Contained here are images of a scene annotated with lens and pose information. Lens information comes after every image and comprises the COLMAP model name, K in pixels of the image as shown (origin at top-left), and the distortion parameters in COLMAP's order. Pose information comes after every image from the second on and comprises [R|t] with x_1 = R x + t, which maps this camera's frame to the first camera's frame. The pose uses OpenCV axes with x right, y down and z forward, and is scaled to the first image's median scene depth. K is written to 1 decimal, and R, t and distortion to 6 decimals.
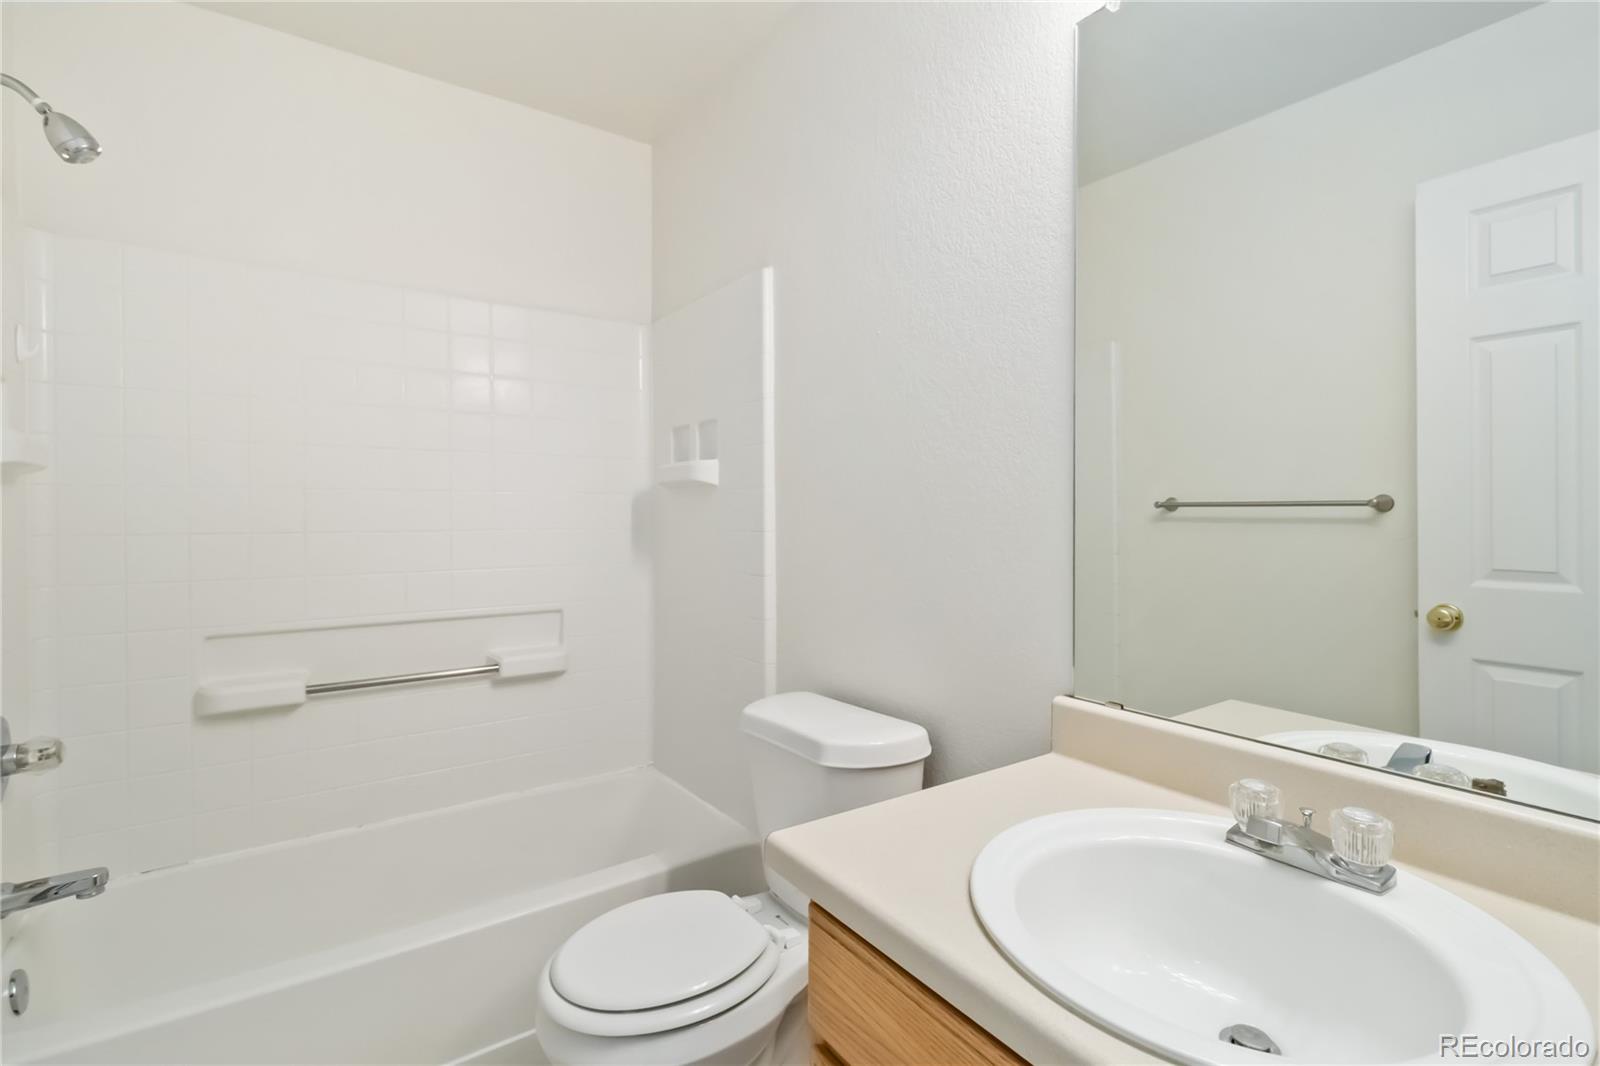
lens RADIAL K [[761.4, 0, 800.9], [0, 761.4, 528.8], [0, 0, 1]] dist [0.010195, 0.000297]
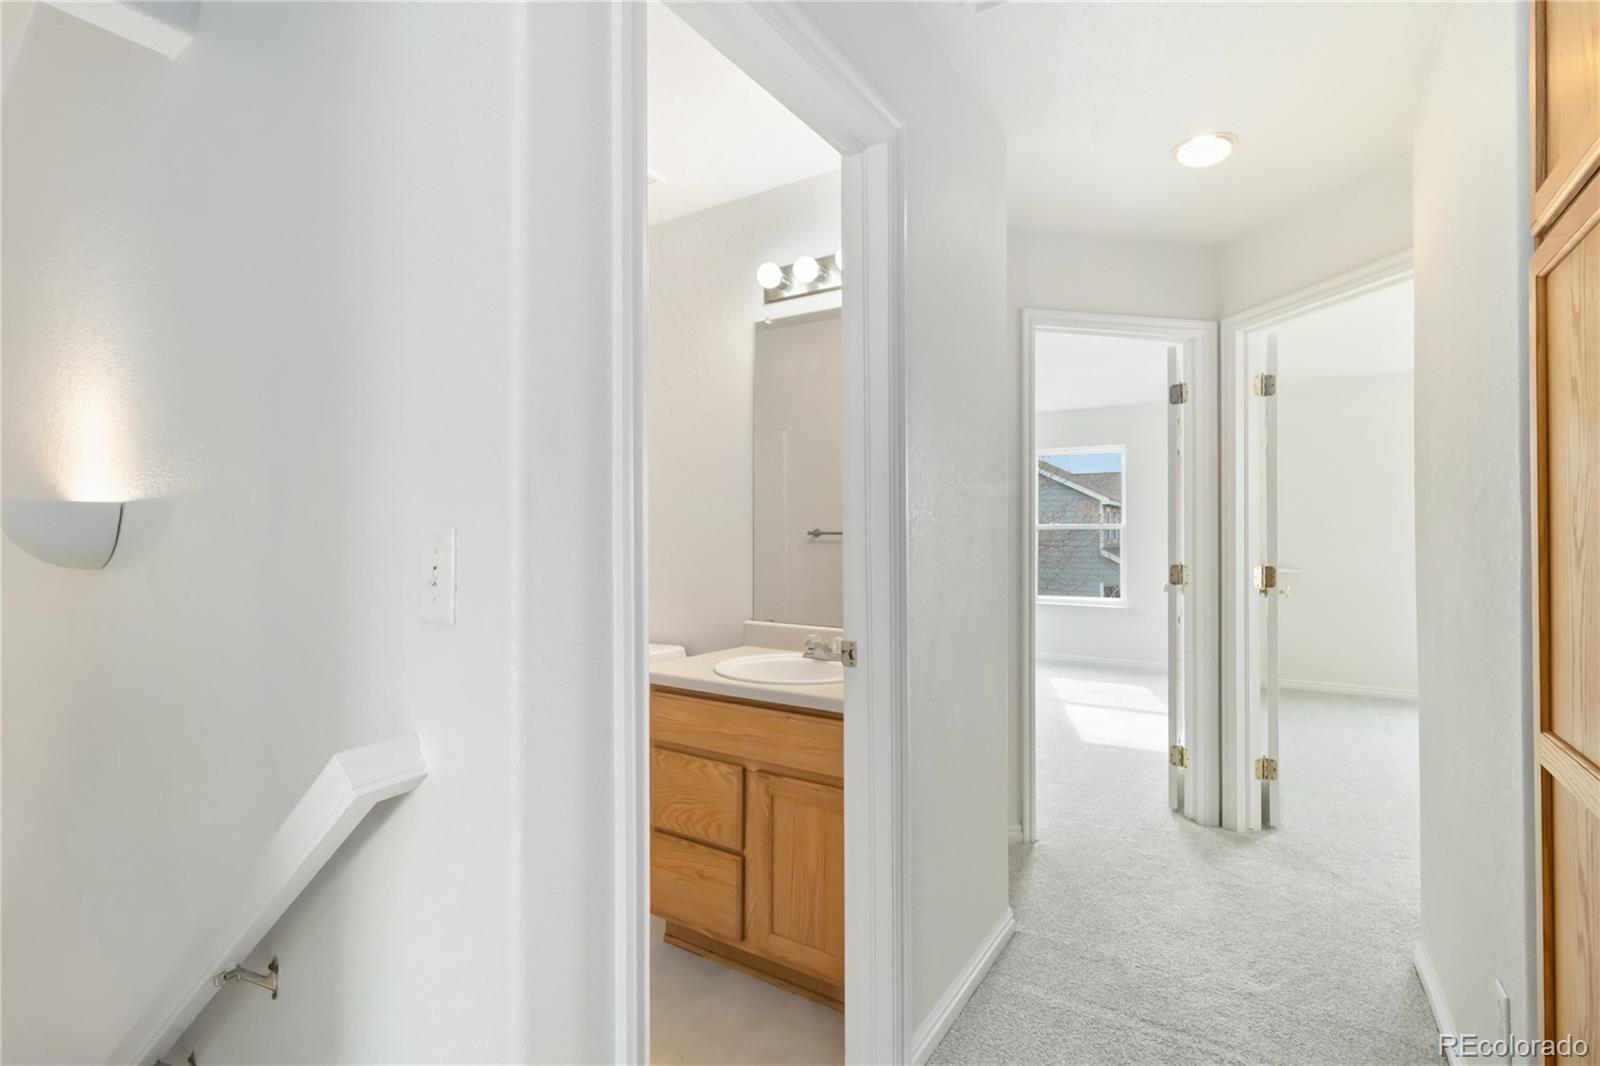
lens RADIAL K [[761.4, 0, 800.7], [0, 761.4, 529.8], [0, 0, 1]] dist [0.010195, 0.000297]
pose [[0.928196, -0.001130, 0.372090, -0.342217], [0.013020, 0.999482, -0.029443, 0.019725], [-0.371863, 0.032174, 0.927730, -1.122076]]
